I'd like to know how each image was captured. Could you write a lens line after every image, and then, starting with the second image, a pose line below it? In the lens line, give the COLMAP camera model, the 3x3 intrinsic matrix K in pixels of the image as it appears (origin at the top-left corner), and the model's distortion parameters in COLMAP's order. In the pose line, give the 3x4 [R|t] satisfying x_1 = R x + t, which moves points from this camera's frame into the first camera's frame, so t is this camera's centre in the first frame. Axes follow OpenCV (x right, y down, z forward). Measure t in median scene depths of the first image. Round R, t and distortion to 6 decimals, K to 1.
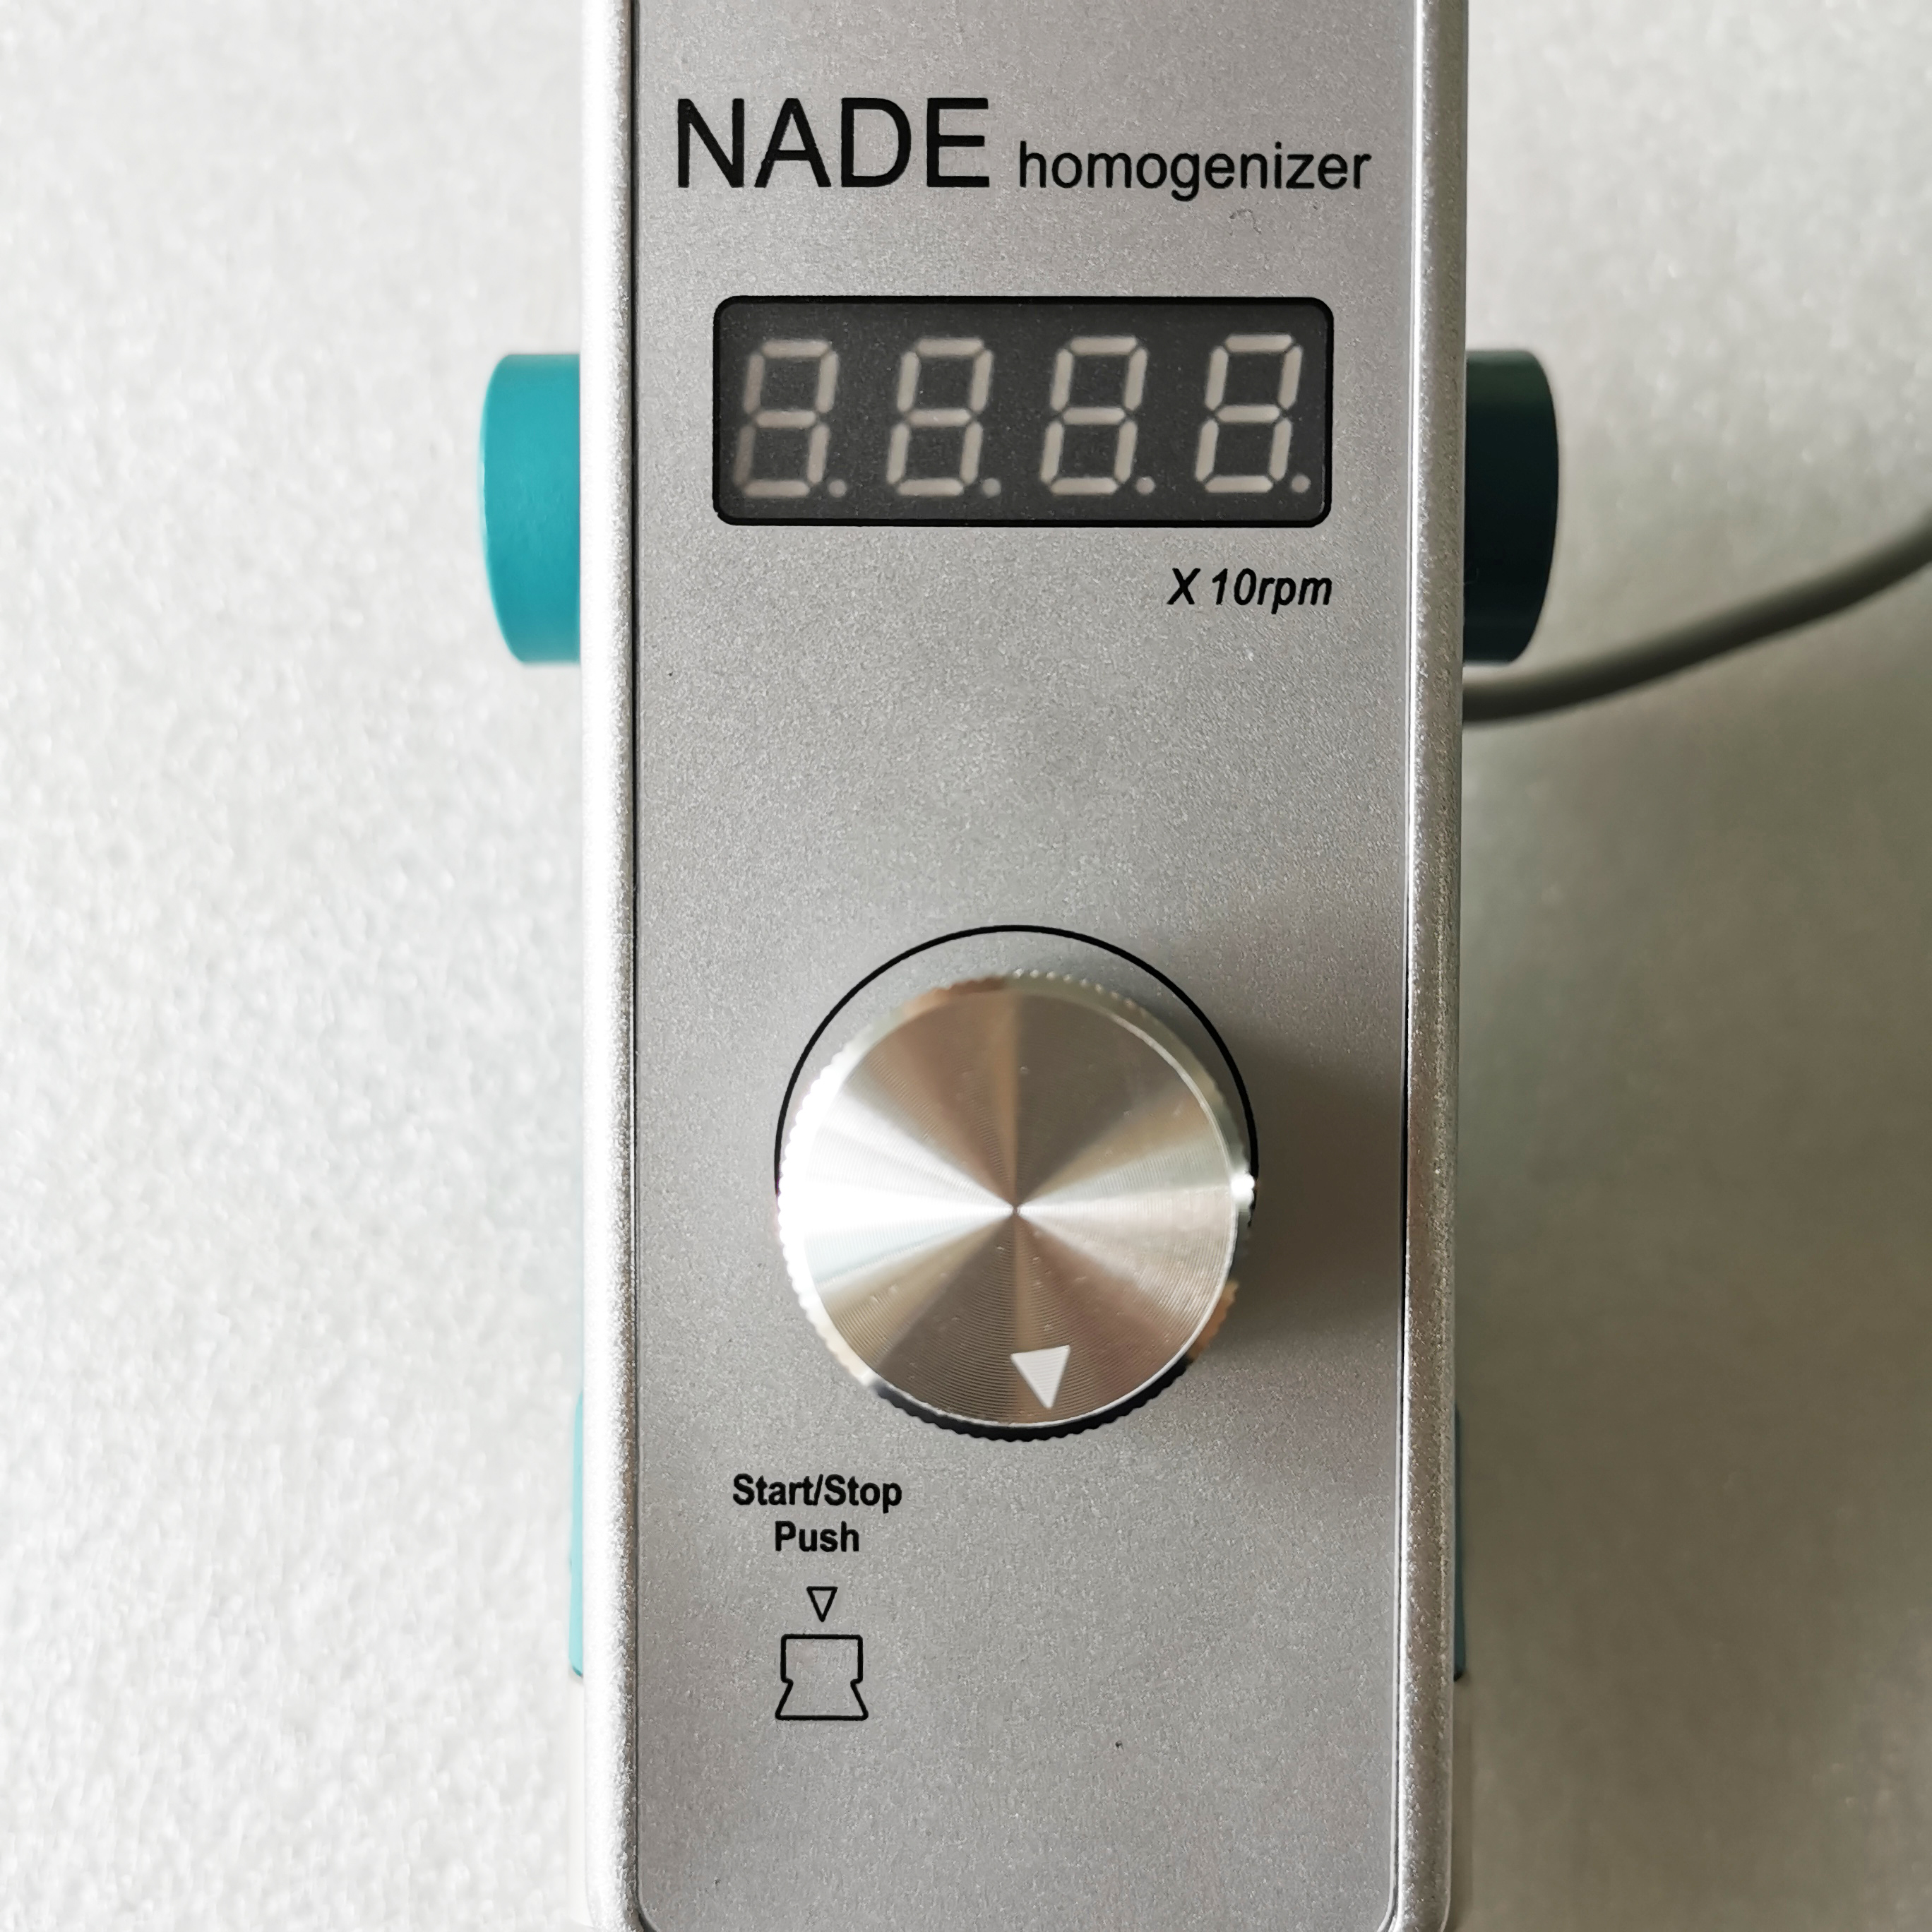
lens RADIAL K [[1932.6, 0, 949.7], [0, 1932.6, 956.4], [0, 0, 1]] dist [-0.009482, 0.000000]
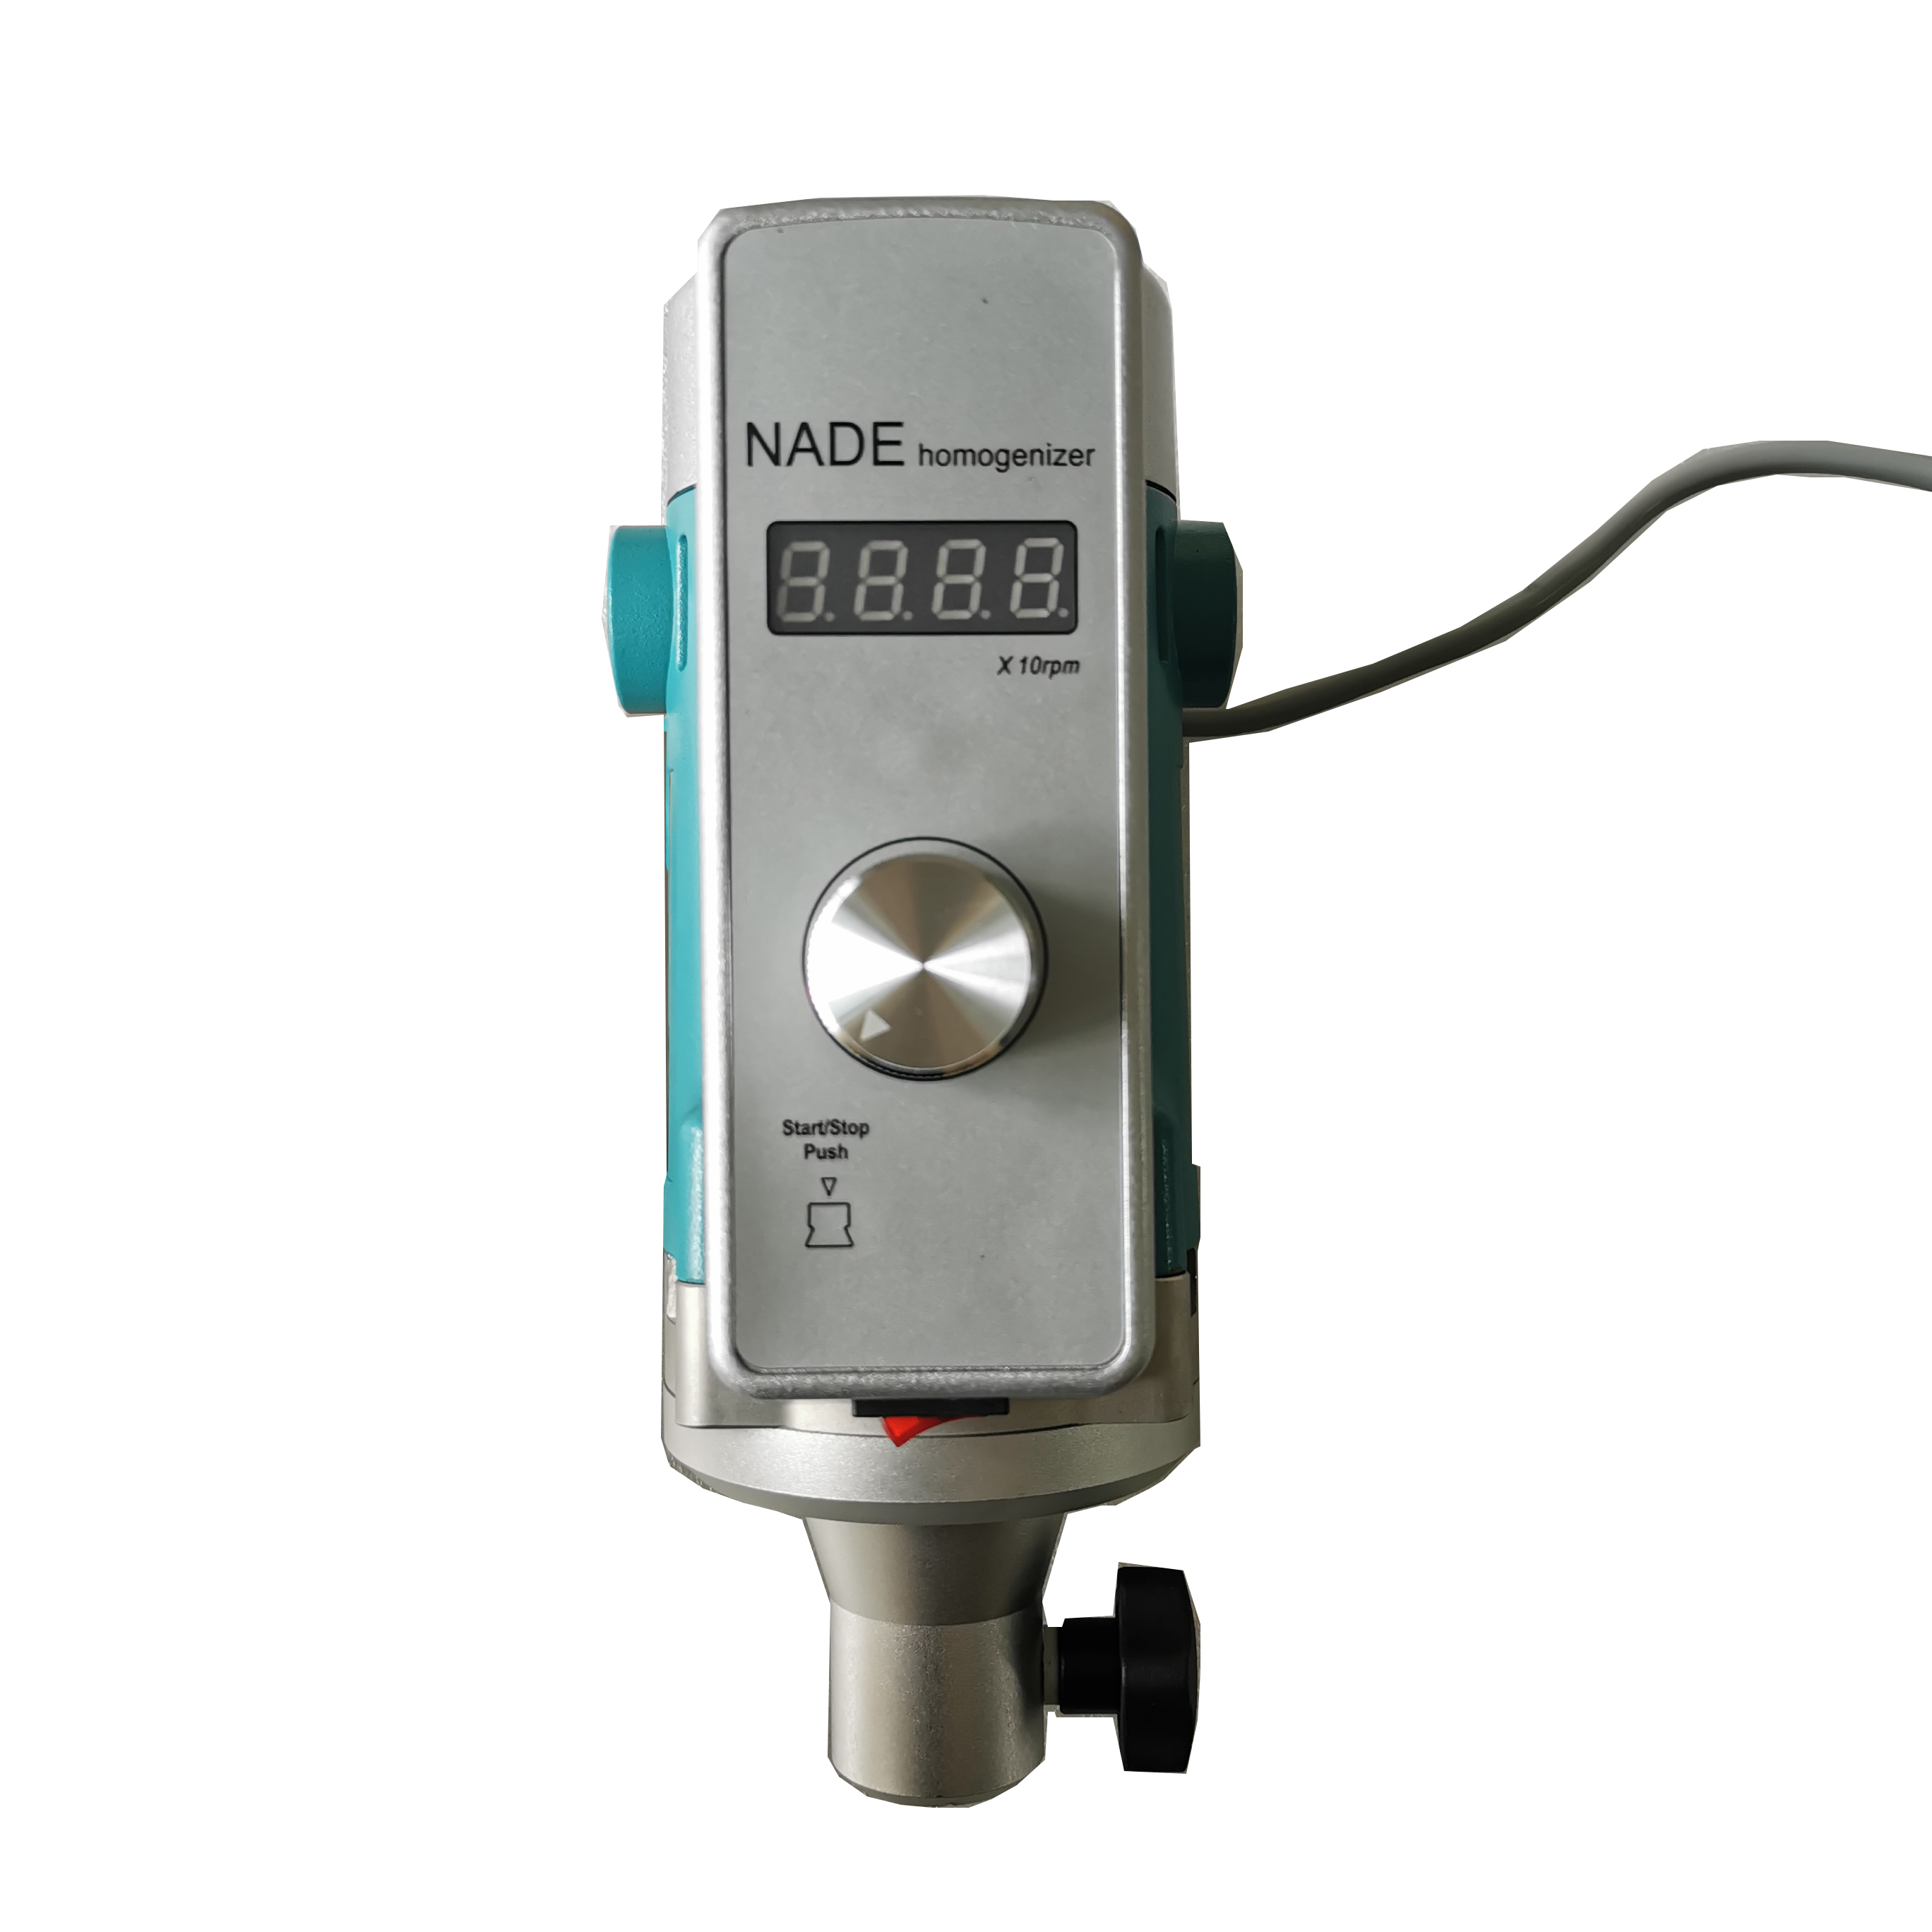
lens RADIAL K [[1932.6, 0, 978.8], [0, 1932.6, 977.9], [0, 0, 1]] dist [-0.009482, 0.000000]
pose [[0.999055, -0.014336, 0.041031, 0.007988], [0.015079, 0.999727, -0.017869, 0.164983], [-0.040764, 0.018471, 0.998998, -0.976471]]
